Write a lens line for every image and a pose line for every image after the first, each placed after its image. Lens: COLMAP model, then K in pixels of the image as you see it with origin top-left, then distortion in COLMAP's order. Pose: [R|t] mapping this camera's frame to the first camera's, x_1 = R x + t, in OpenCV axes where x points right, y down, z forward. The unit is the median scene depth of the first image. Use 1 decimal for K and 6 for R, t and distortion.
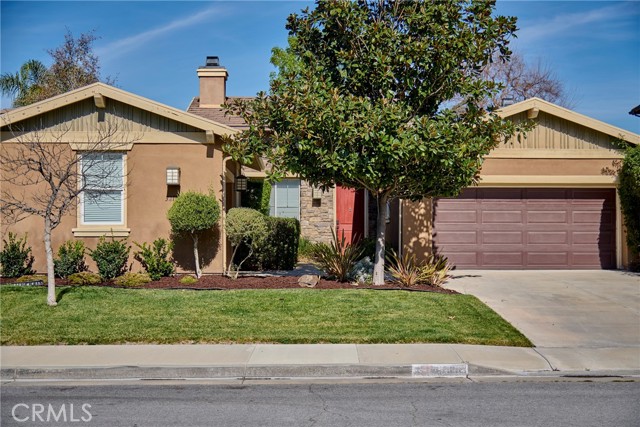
lens RADIAL K [[890.2, 0, 318.5], [0, 890.2, 213.8], [0, 0, 1]] dist [0.010929, 0.000000]
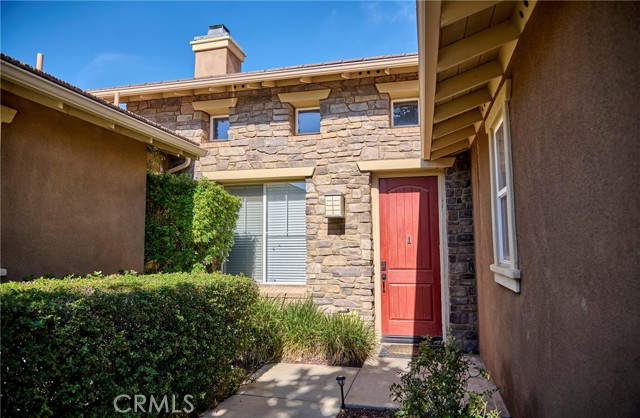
lens RADIAL K [[421.8, 0, 321.3], [0, 421.8, 205.6], [0, 0, 1]] dist [0.005367, 0.000017]
pose [[0.962189, -0.033037, -0.270373, 0.068929], [0.013603, 0.997207, -0.073440, -0.009203], [0.272044, 0.066985, 0.959951, 1.007491]]
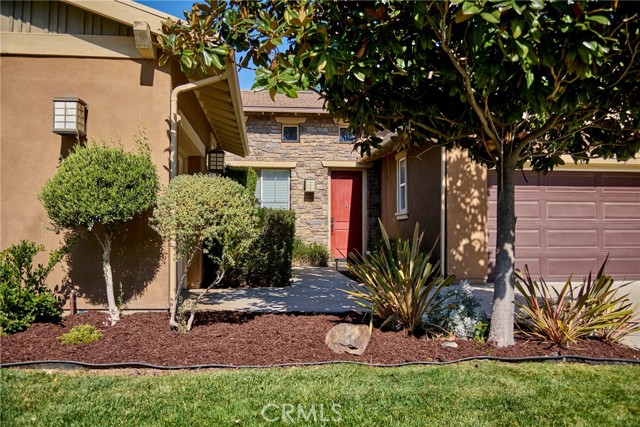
lens RADIAL K [[558.5, 0, 325.1], [0, 558.5, 212.2], [0, 0, 1]] dist [-0.076707, 0.002515]
pose [[0.996903, 0.006353, 0.078381, -0.037804], [-0.005246, 0.999884, -0.014314, 0.013030], [-0.078463, 0.013858, 0.996821, 0.593886]]
